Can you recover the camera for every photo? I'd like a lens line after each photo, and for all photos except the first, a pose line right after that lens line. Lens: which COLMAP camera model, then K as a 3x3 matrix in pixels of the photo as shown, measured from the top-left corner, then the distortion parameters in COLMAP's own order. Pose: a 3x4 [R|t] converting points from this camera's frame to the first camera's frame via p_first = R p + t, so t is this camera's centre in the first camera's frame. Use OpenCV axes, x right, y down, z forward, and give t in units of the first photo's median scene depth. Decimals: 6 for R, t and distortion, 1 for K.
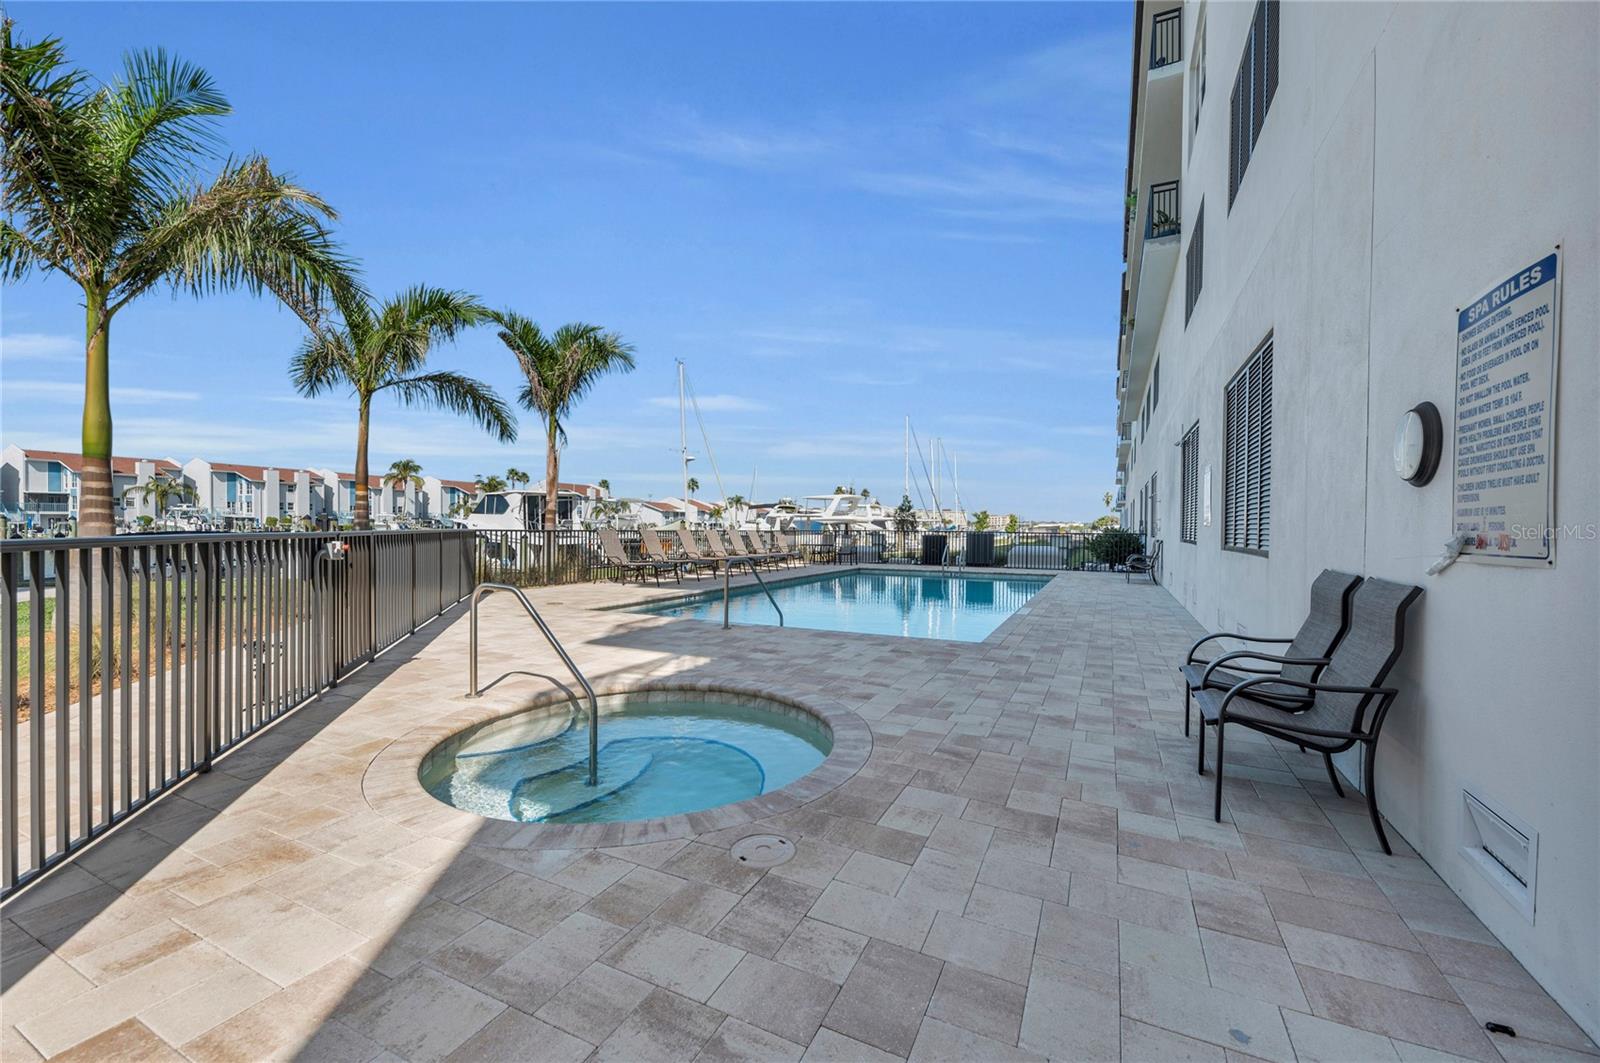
lens RADIAL K [[624.2, 0, 803.6], [0, 624.2, 533.5], [0, 0, 1]] dist [-0.000497, -0.000481]
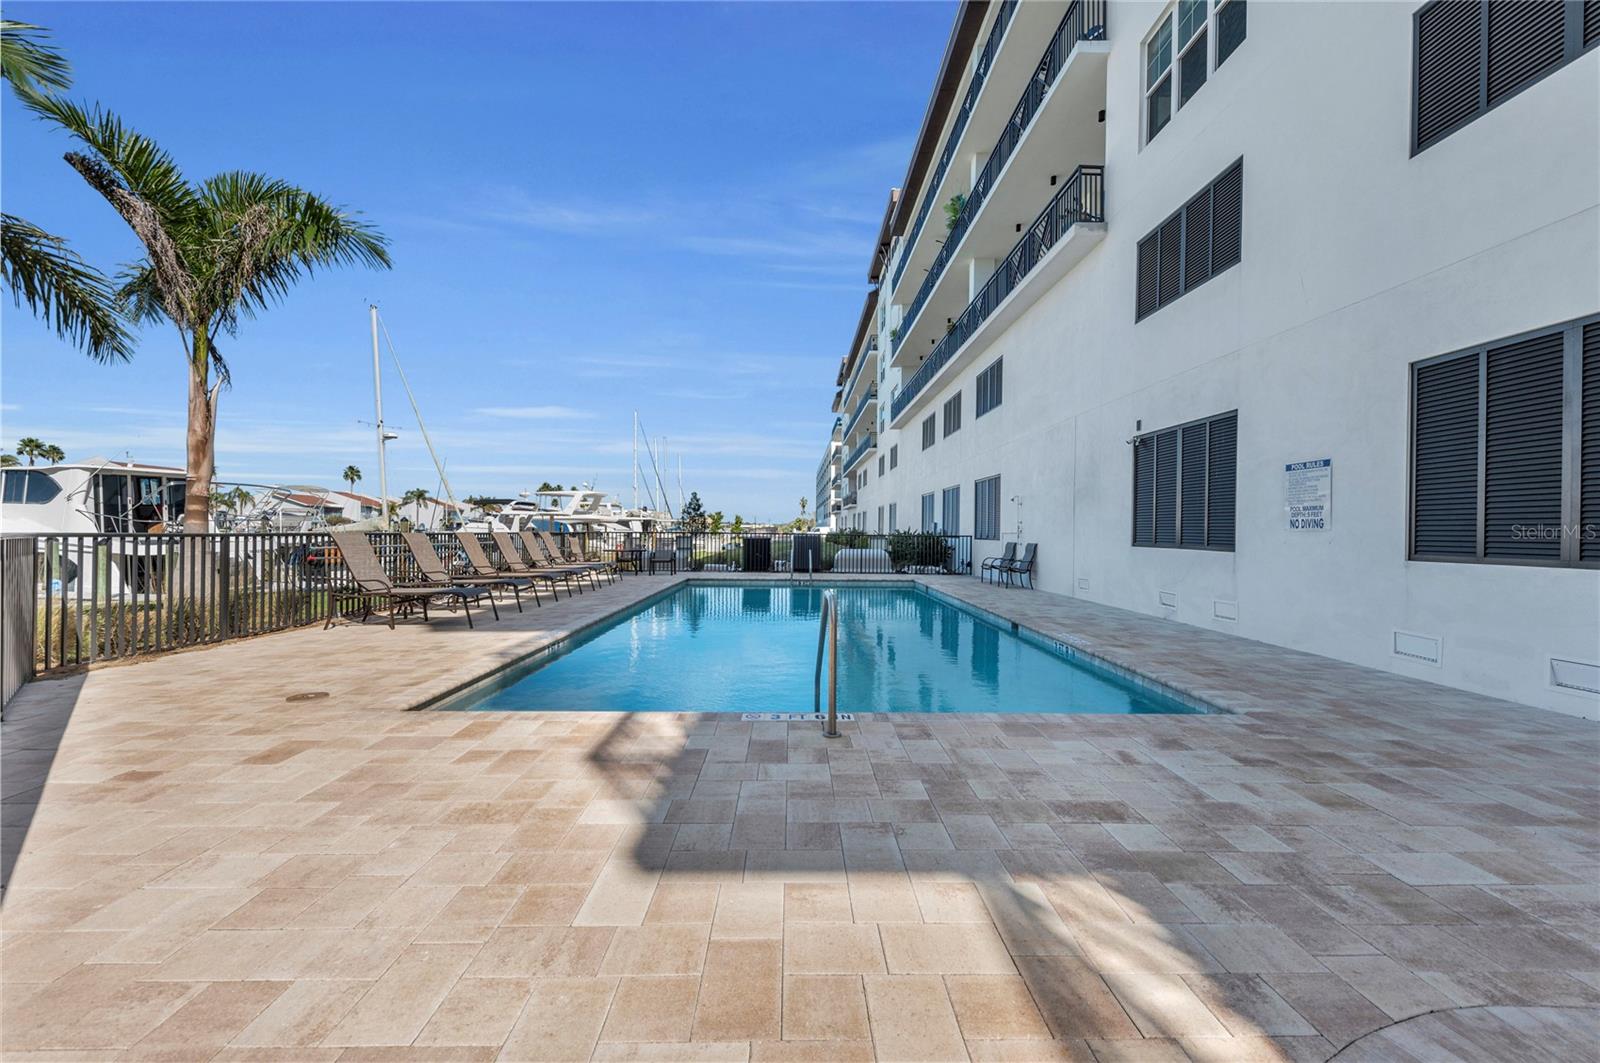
lens RADIAL K [[624.2, 0, 803.6], [0, 624.2, 533.5], [0, 0, 1]] dist [-0.000497, -0.000481]
pose [[0.893455, -0.001267, 0.449151, -0.125281], [0.001666, 0.999998, -0.000492, -0.002850], [-0.449150, 0.001188, 0.893456, 0.187386]]
